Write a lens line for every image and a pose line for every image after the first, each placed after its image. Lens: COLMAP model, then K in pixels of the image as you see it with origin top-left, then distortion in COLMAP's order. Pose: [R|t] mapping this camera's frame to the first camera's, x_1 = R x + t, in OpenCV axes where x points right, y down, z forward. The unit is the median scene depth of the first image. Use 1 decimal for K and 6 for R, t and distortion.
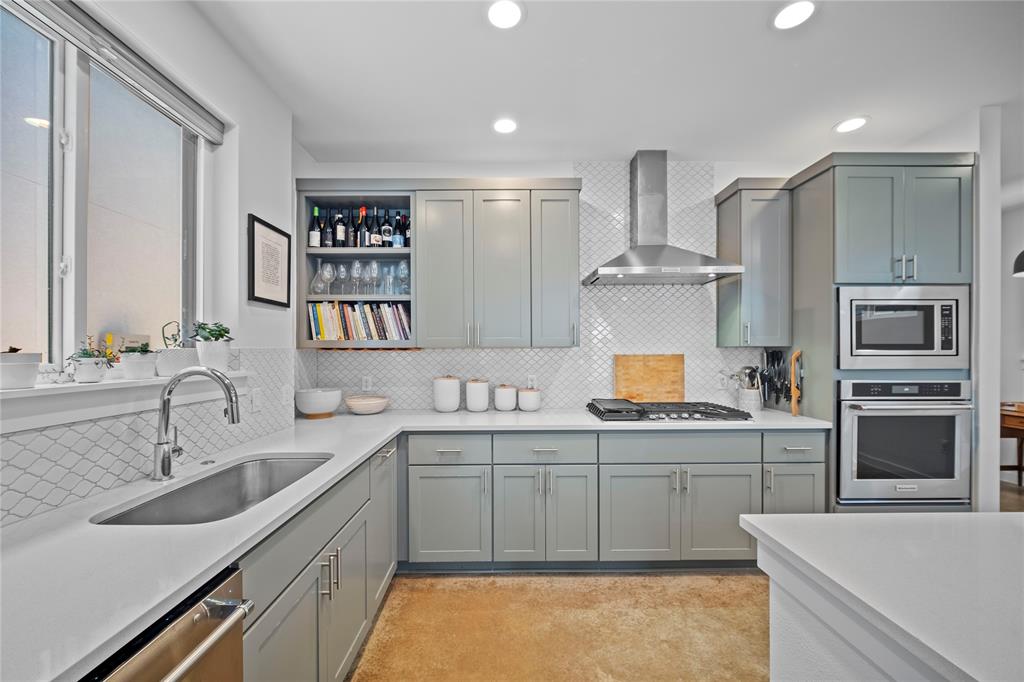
lens RADIAL K [[411.7, 0, 510.5], [0, 411.7, 350.7], [0, 0, 1]] dist [-0.001887, -0.000123]
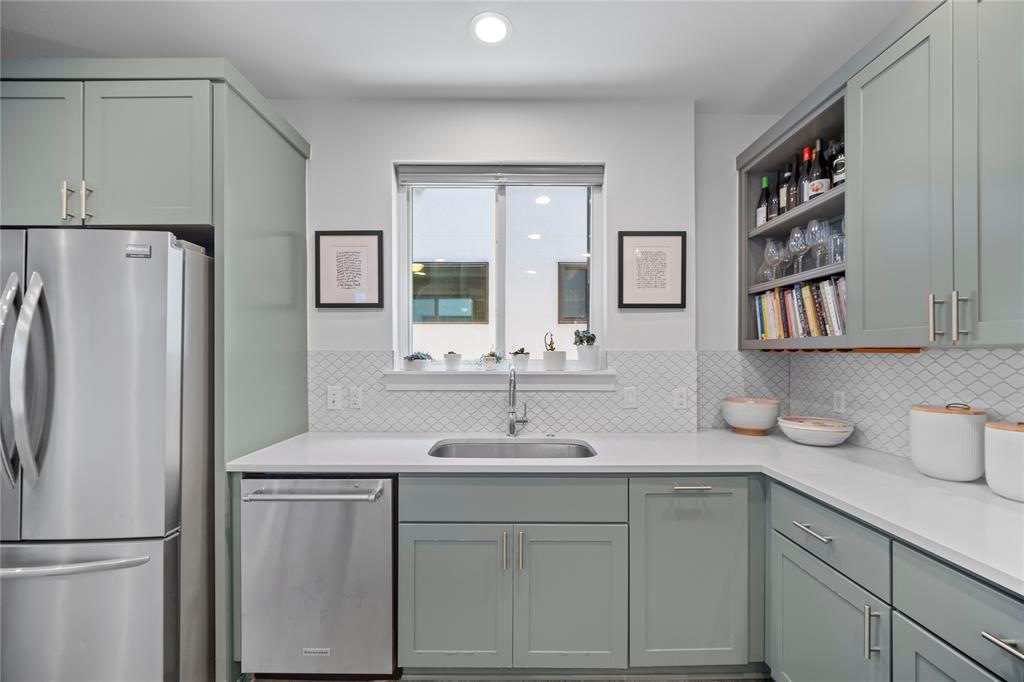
lens RADIAL K [[411.7, 0, 510.5], [0, 411.7, 350.7], [0, 0, 1]] dist [-0.001887, -0.000123]
pose [[-0.007564, -0.002287, -0.999969, 0.354291], [0.001028, 0.999997, -0.002295, -0.002585], [0.999971, -0.001045, -0.007562, 0.510514]]
